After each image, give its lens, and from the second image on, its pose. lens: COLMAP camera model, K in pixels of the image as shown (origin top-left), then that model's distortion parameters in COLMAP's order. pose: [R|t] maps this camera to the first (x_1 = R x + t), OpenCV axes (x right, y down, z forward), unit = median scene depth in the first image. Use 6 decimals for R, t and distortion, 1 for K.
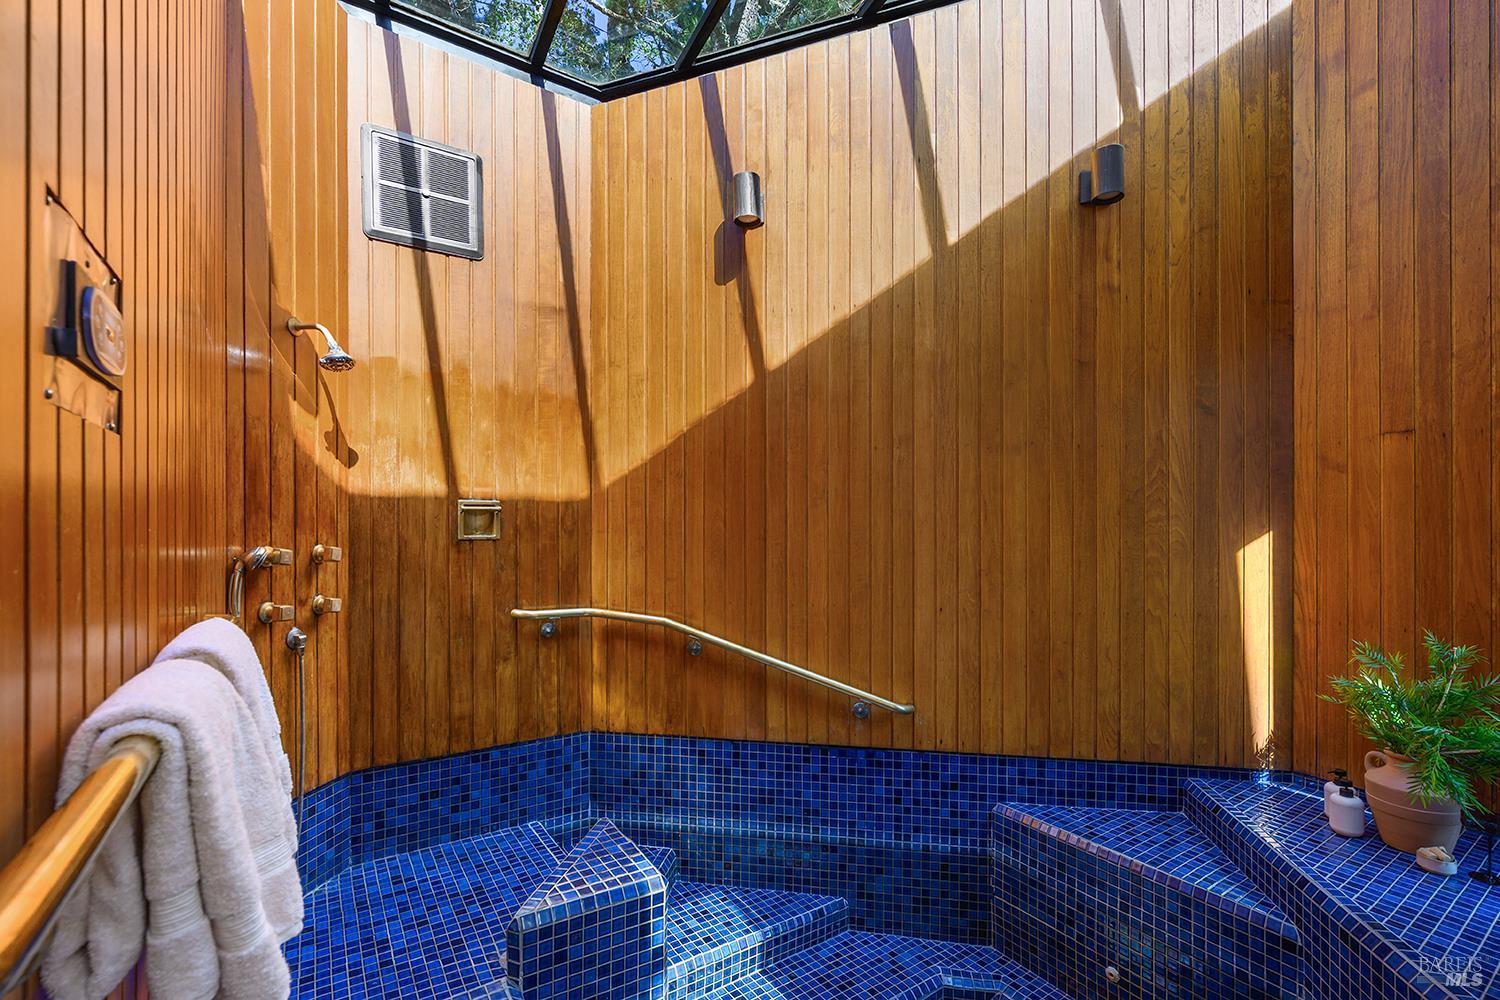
lens RADIAL K [[623.2, 0, 747.6], [0, 623.2, 526.7], [0, 0, 1]] dist [-0.001481, -0.000154]
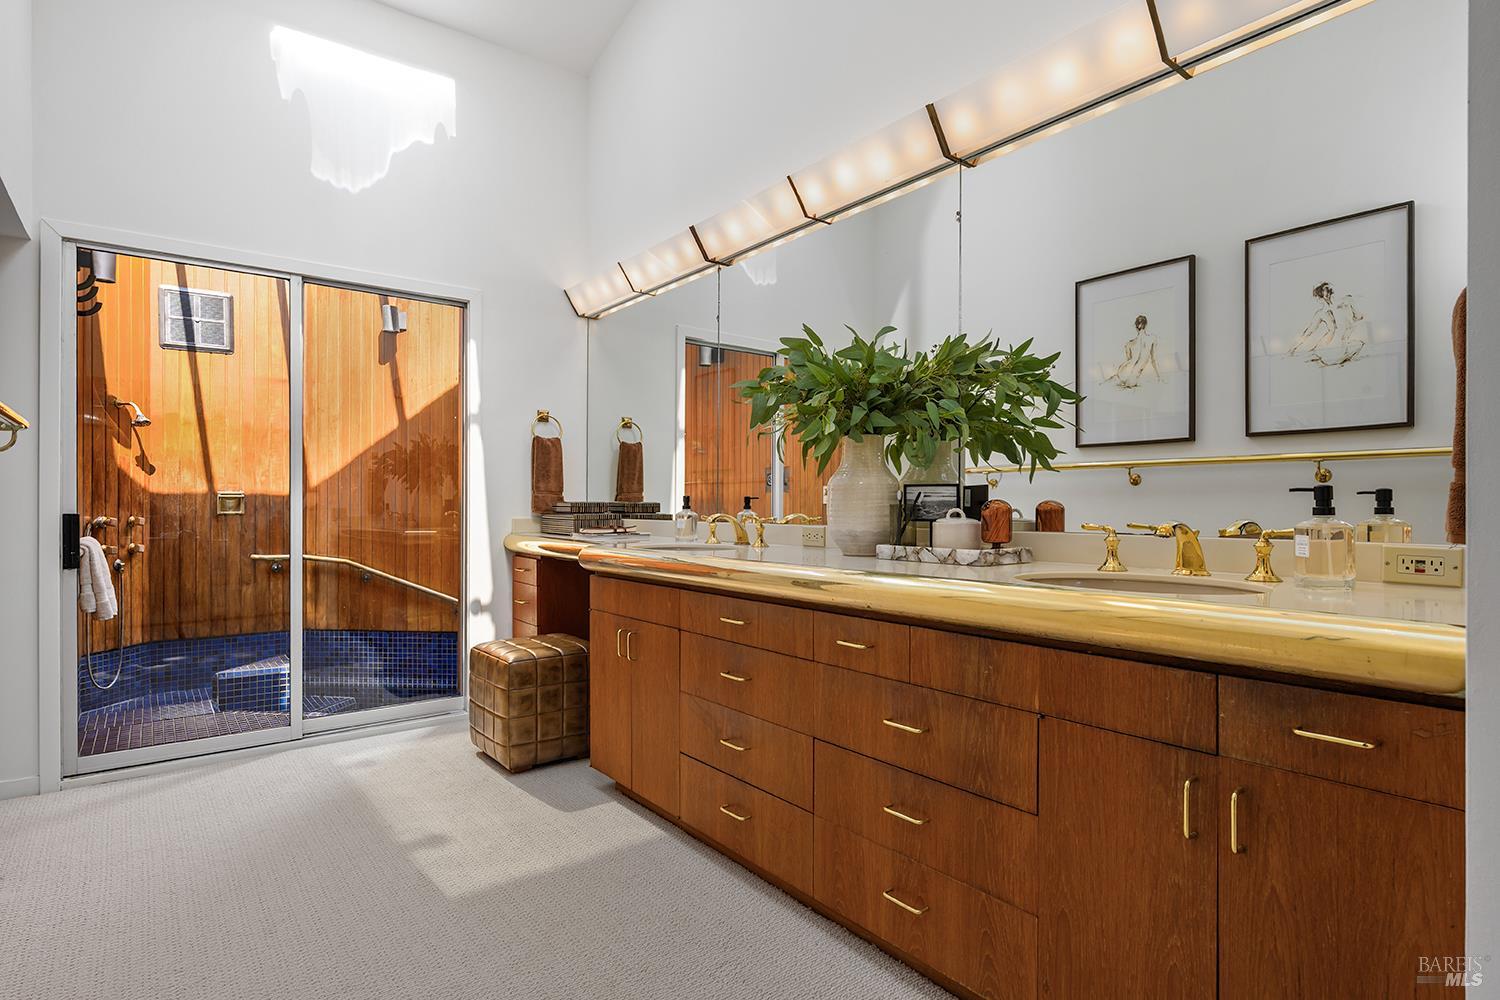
lens RADIAL K [[757.8, 0, 750.0], [0, 757.8, 500.0], [0, 0, 1]] dist [-0.000160, 0.000910]
pose [[0.998305, -0.004145, 0.058043, 0.892850], [0.004846, 0.999917, -0.011935, 0.013506], [-0.057988, 0.012196, 0.998243, -1.195158]]
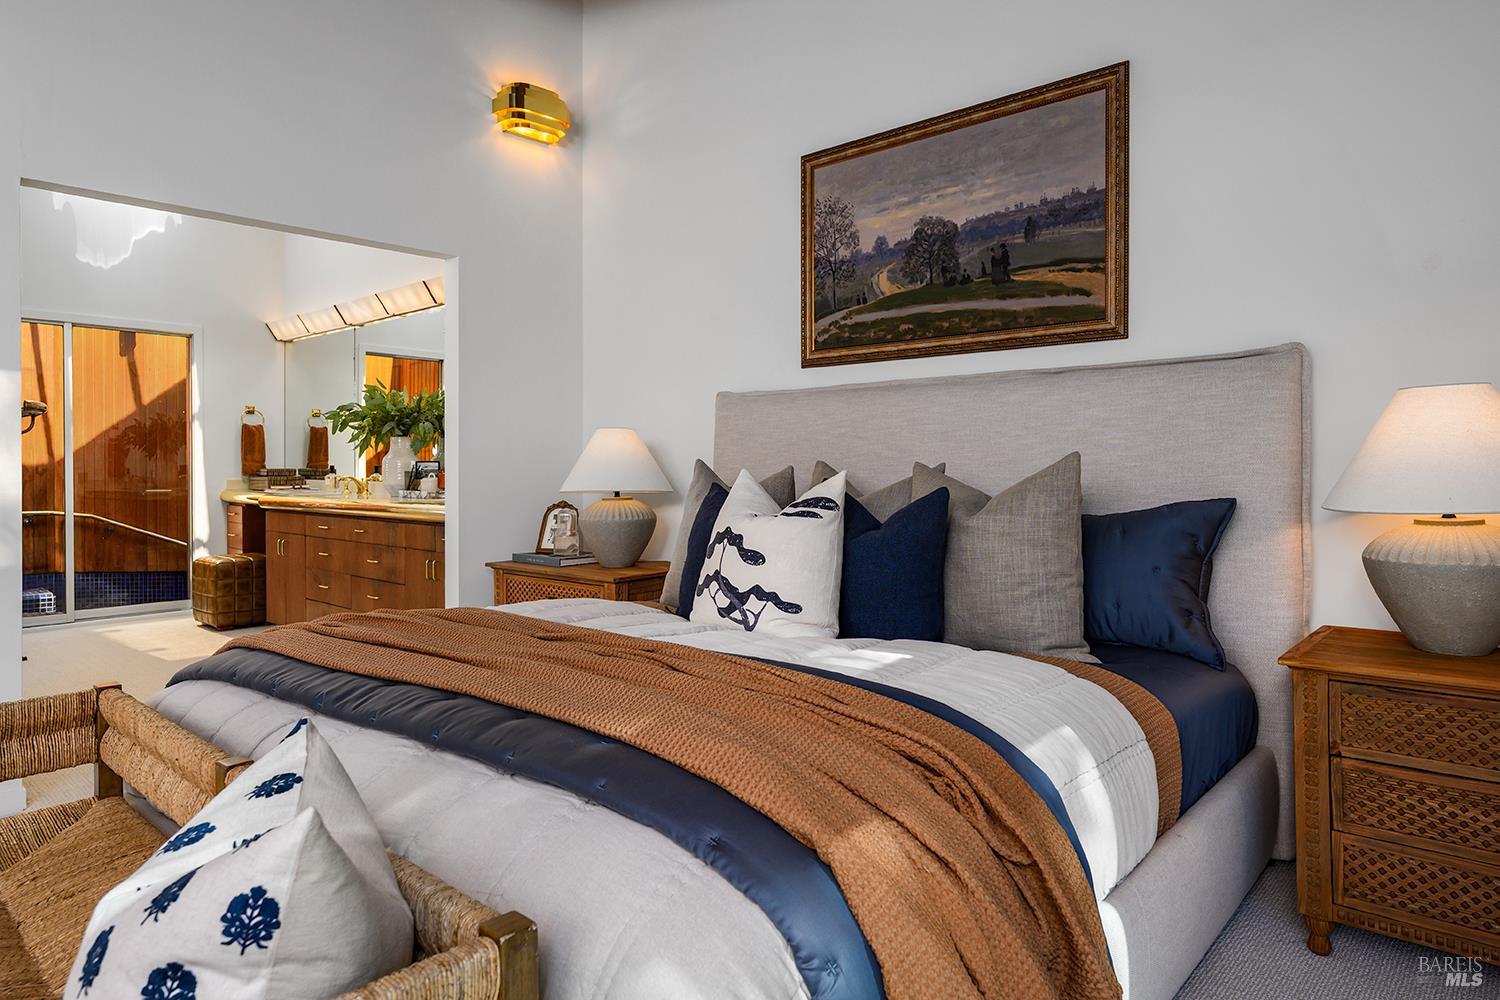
lens RADIAL K [[913.5, 0, 791.5], [0, 913.5, 470.7], [0, 0, 1]] dist [0.001213, -0.000163]
pose [[0.968821, -0.008622, 0.247611, 1.450807], [0.008027, 0.999962, 0.003413, 0.007354], [-0.247631, -0.001319, 0.968854, -2.675593]]
